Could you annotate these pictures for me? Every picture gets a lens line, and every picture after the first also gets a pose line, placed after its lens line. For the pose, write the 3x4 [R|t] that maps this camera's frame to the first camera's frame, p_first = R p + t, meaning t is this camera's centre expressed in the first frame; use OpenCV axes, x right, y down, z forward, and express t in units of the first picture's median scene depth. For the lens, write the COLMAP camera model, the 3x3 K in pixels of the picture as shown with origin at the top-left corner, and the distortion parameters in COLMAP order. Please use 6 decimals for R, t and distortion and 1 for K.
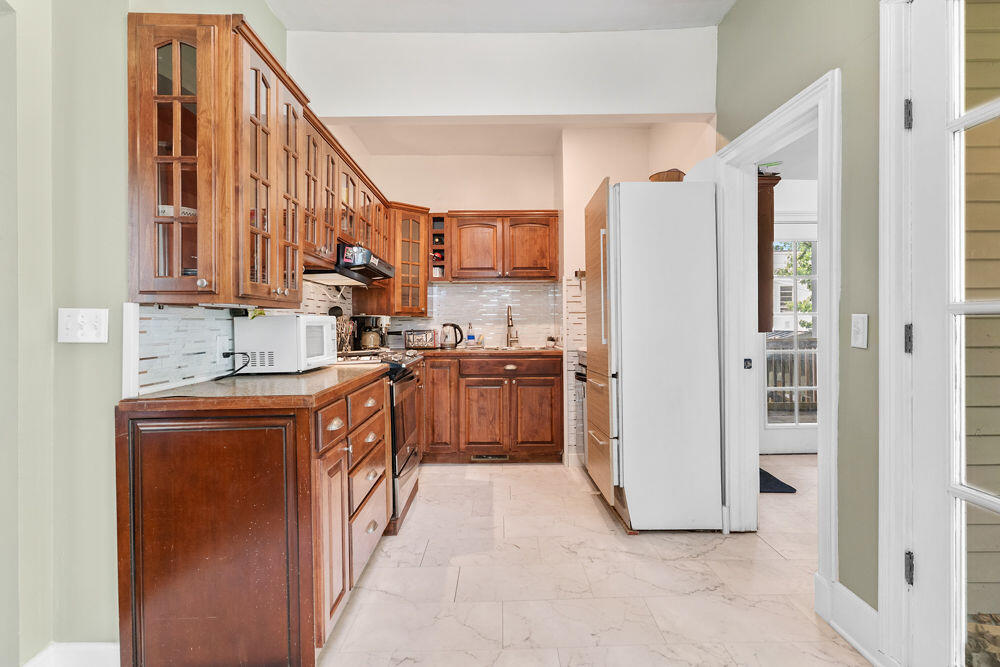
lens RADIAL K [[473.3, 0, 499.4], [0, 473.3, 326.9], [0, 0, 1]] dist [0.003243, 0.000540]
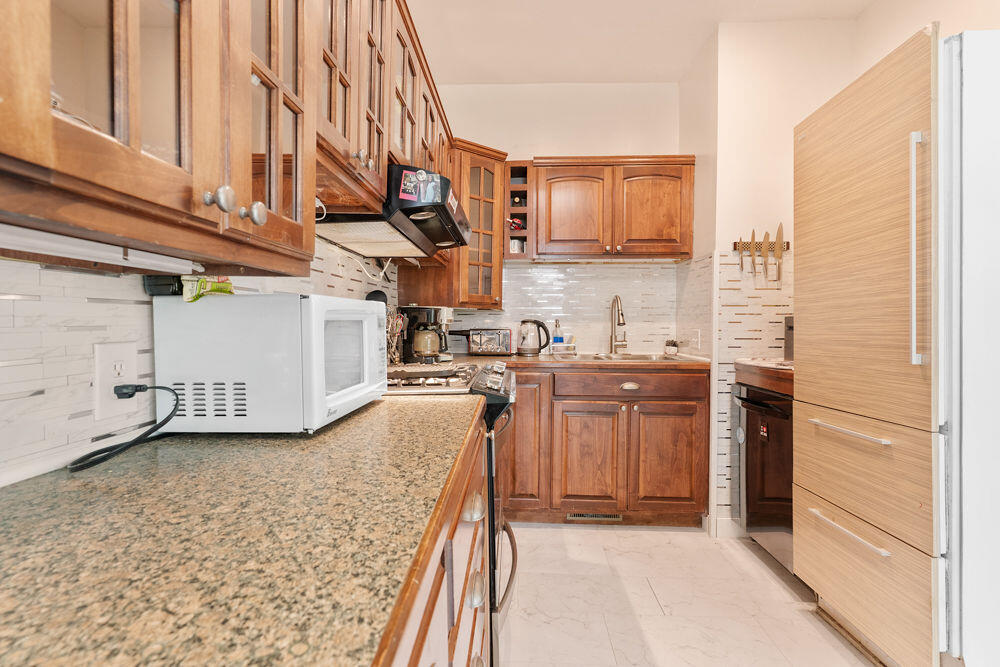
lens RADIAL K [[473.3, 0, 500.0], [0, 473.3, 333.4], [0, 0, 1]] dist [0.003243, 0.000540]
pose [[0.998489, 0.013243, -0.053342, -0.126217], [-0.012200, 0.999729, 0.019830, -0.000328], [0.053590, -0.019150, 0.998379, 0.322444]]
